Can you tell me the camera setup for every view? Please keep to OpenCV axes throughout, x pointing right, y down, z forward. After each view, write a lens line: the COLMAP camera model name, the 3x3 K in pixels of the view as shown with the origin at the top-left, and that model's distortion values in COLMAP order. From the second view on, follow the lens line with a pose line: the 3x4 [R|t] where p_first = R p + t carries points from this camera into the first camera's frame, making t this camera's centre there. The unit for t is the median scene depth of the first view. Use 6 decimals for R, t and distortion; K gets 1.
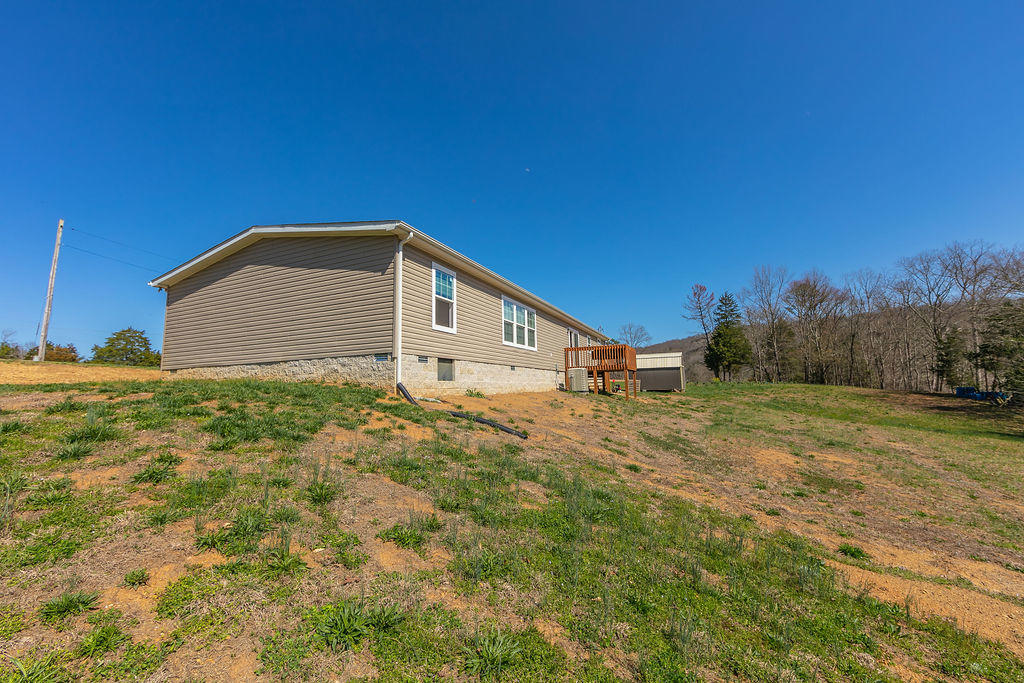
lens RADIAL K [[403.2, 0, 510.6], [0, 403.2, 338.9], [0, 0, 1]] dist [0.002047, -0.000002]
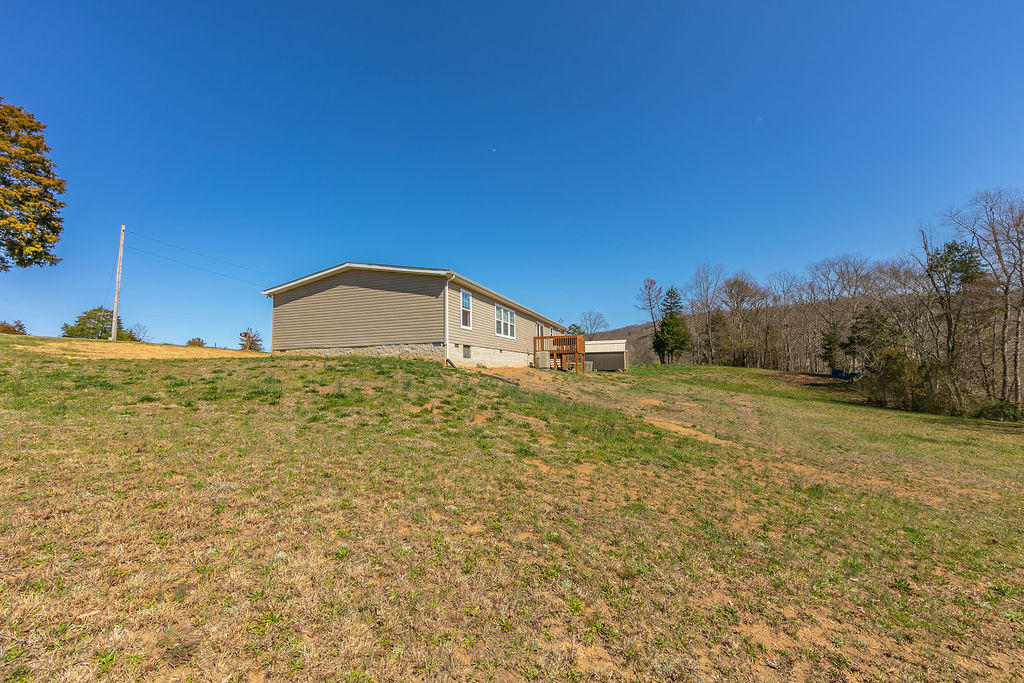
lens RADIAL K [[403.2, 0, 507.9], [0, 403.2, 340.6], [0, 0, 1]] dist [0.002047, -0.000002]
pose [[0.996431, 0.012585, 0.083473, -0.069157], [-0.016452, 0.998815, 0.045804, -0.026963], [-0.082798, -0.047014, 0.995457, -0.368430]]
